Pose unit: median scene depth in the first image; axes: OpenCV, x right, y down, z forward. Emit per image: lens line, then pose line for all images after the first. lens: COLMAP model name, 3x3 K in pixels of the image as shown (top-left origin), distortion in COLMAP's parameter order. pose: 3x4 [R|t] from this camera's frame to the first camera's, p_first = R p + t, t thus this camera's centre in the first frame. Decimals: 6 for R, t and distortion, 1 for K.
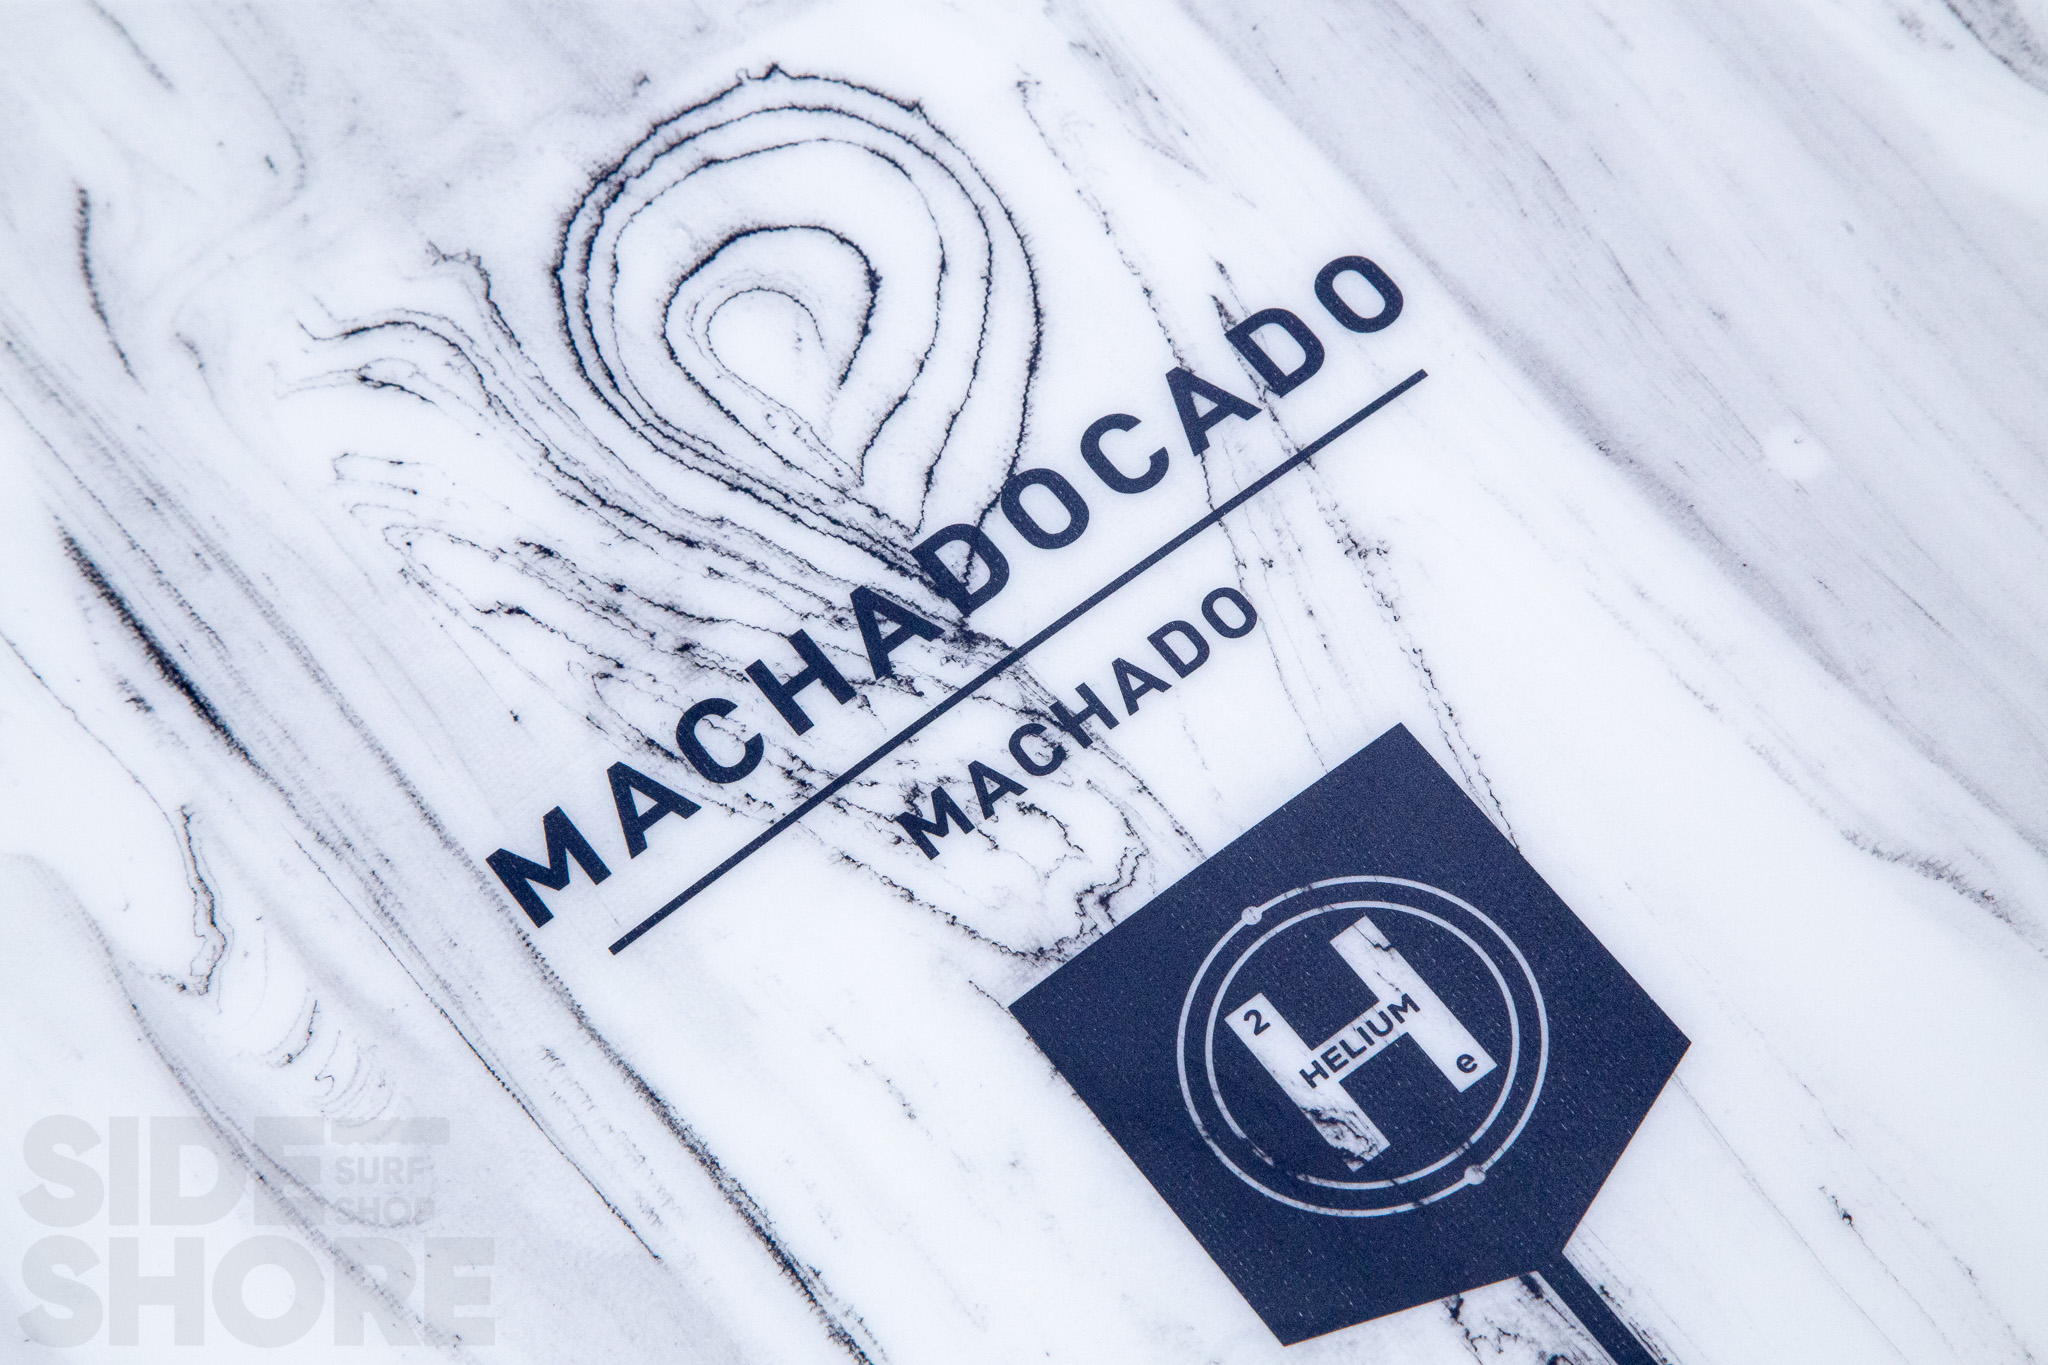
lens RADIAL K [[5359.6, 0, 1017.5], [0, 5359.6, 624.3], [0, 0, 1]] dist [0.426012, 0.000000]
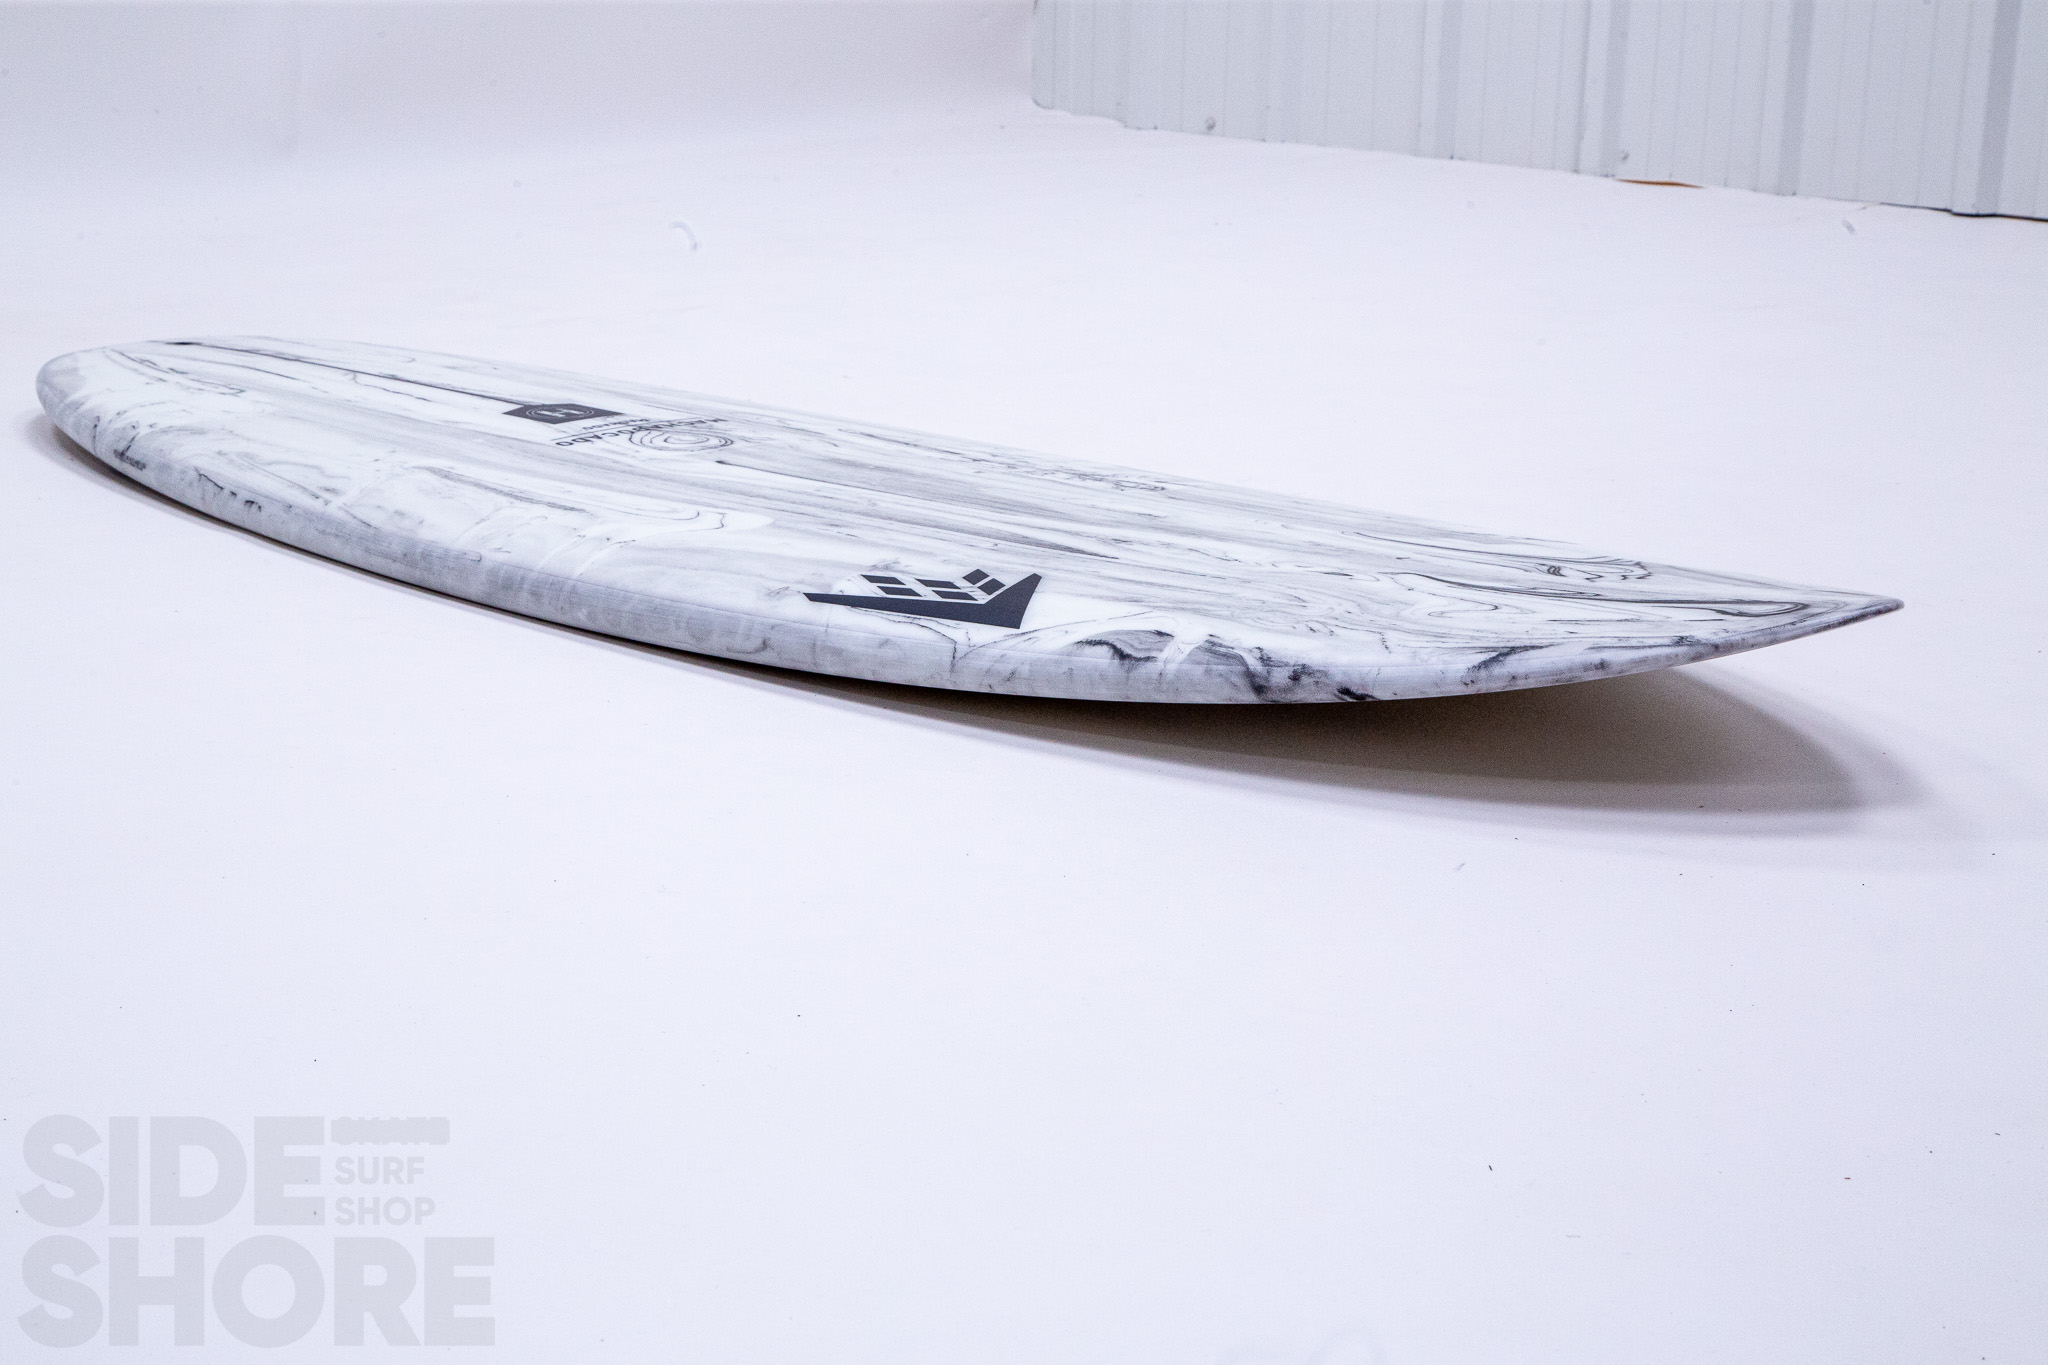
lens RADIAL K [[3565.0, 0, 1032.6], [0, 3565.0, 681.9], [0, 0, 1]] dist [0.225108, 0.000000]
pose [[-0.975638, 0.170833, -0.137645, 0.138177], [-0.093814, 0.242281, 0.965660, -3.320013], [0.198316, 0.955048, -0.220352, 2.075259]]
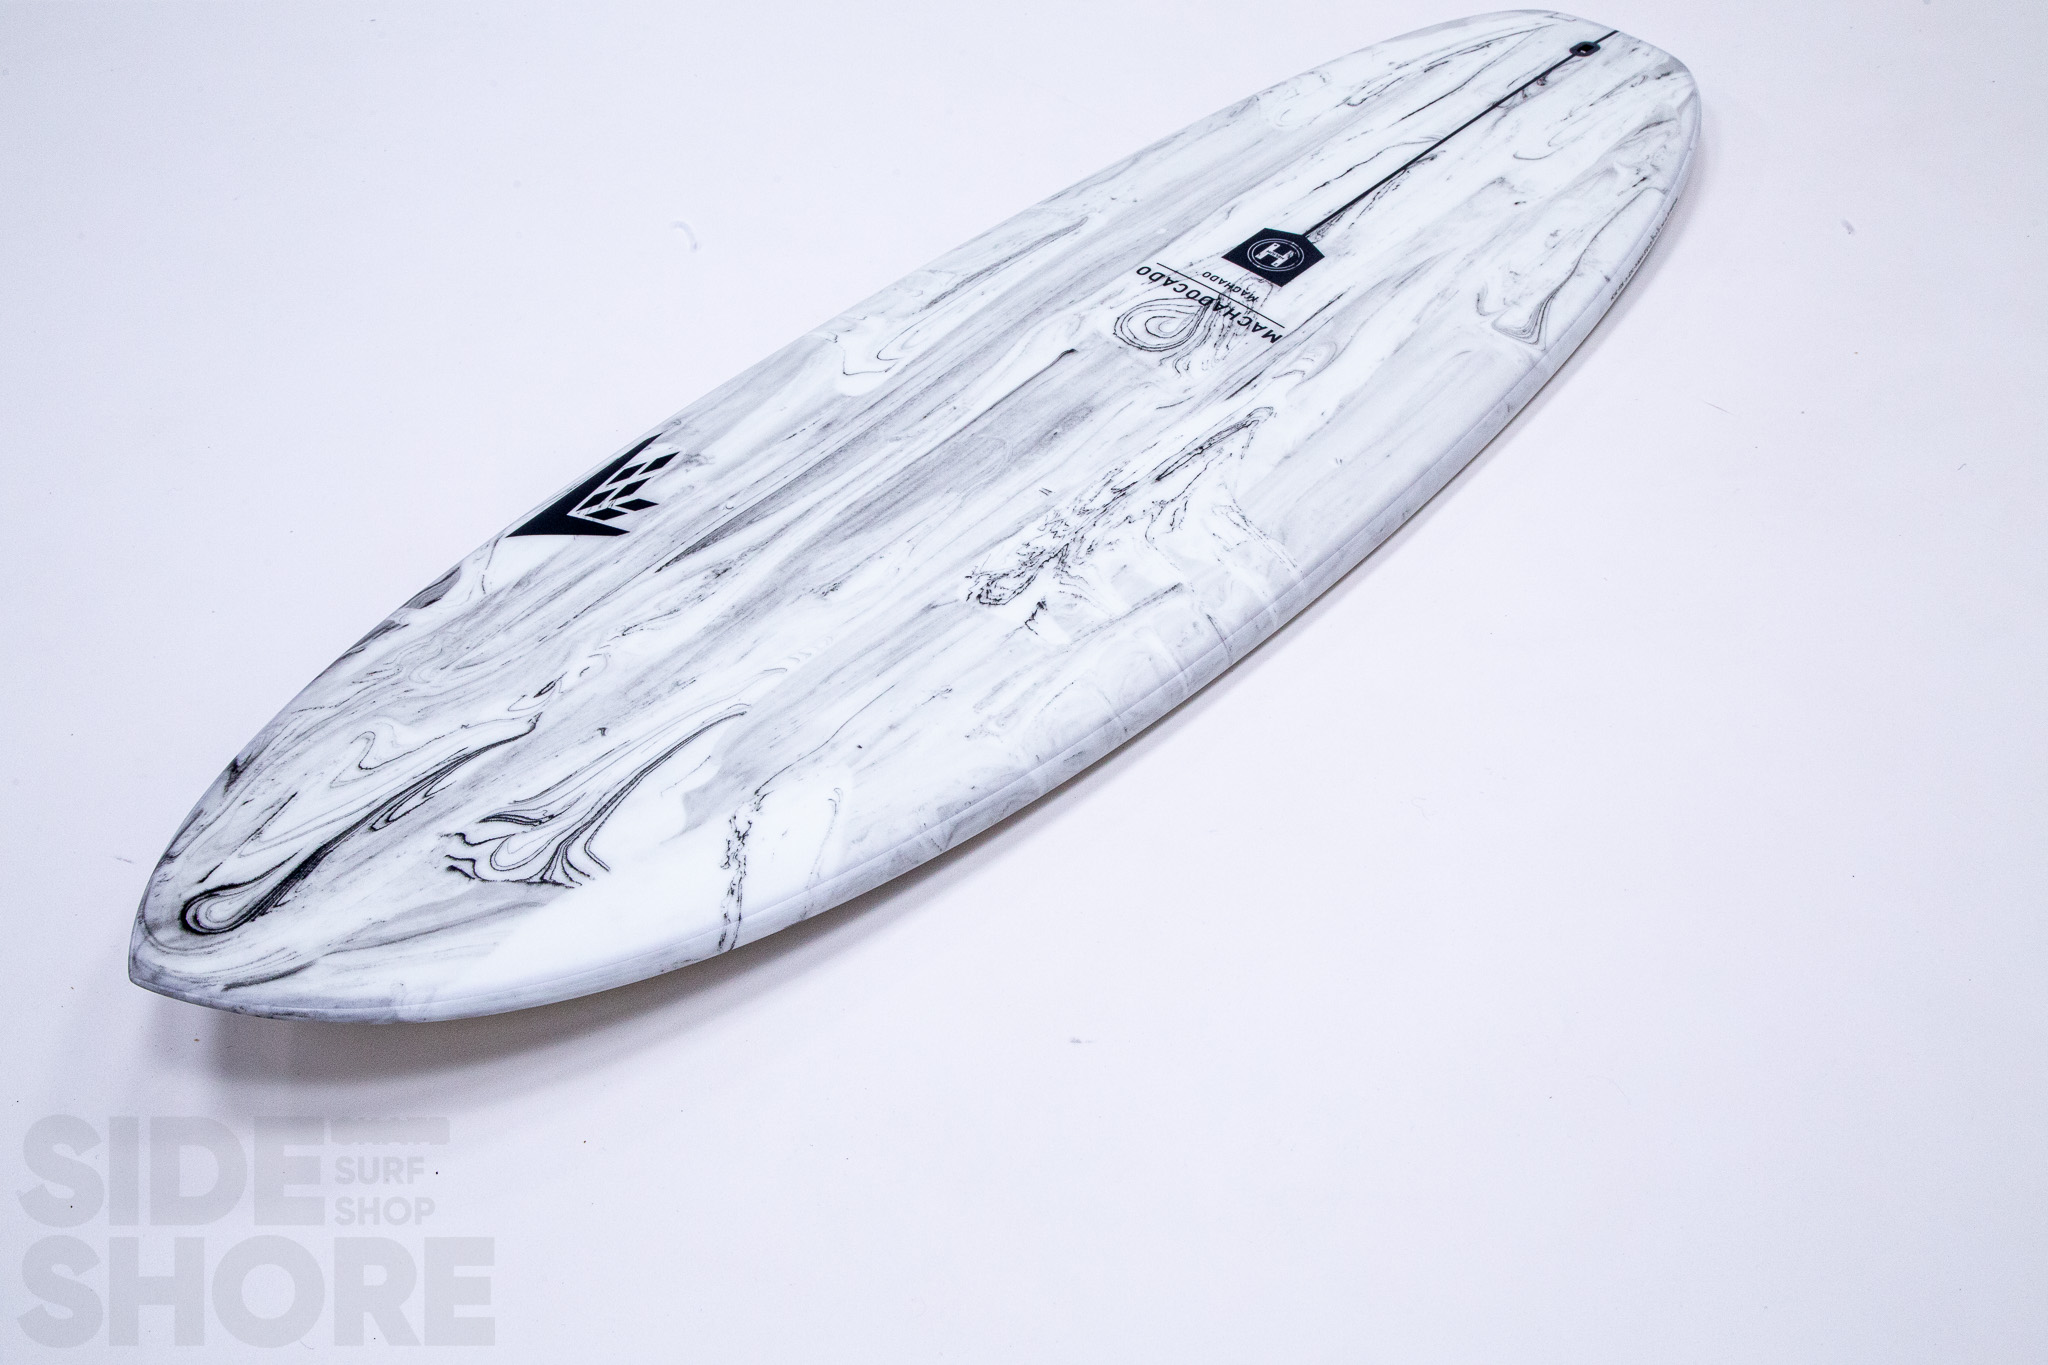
lens RADIAL K [[2229.5, 0, 1013.6], [0, 2229.5, 682.8], [0, 0, 1]] dist [0.037394, 0.000000]
pose [[-0.187635, -0.586915, 0.787606, -2.228123], [0.881005, 0.253983, 0.399152, -1.109005], [-0.434307, 0.768780, 0.469419, 0.243090]]
